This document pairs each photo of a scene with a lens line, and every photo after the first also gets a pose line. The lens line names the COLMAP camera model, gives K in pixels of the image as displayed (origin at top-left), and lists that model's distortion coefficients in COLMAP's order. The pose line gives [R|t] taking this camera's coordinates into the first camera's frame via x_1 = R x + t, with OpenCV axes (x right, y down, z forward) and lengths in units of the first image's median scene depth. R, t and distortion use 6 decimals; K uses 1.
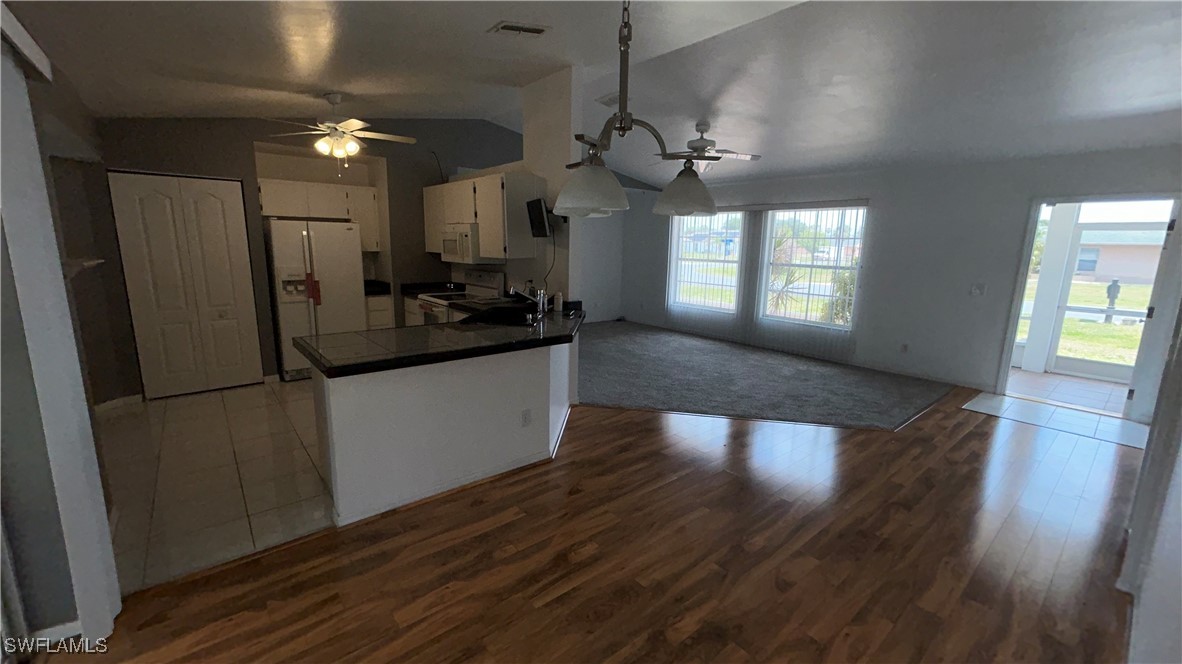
lens RADIAL K [[473.2, 0, 591.3], [0, 473.2, 330.5], [0, 0, 1]] dist [-0.003260, 0.002184]
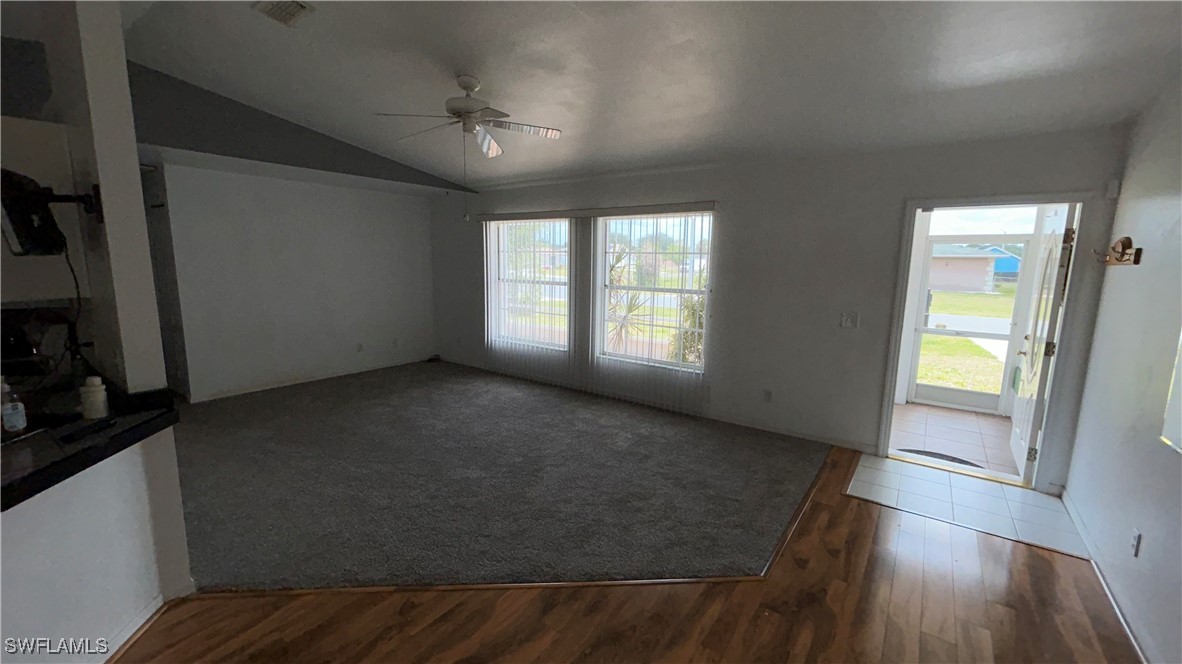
lens RADIAL K [[473.2, 0, 591.2], [0, 473.2, 329.5], [0, 0, 1]] dist [-0.003260, 0.002184]
pose [[0.969246, -0.042783, 0.242346, 0.237330], [0.050075, 0.998457, -0.024005, -0.075997], [-0.240945, 0.035403, 0.969893, 0.372258]]
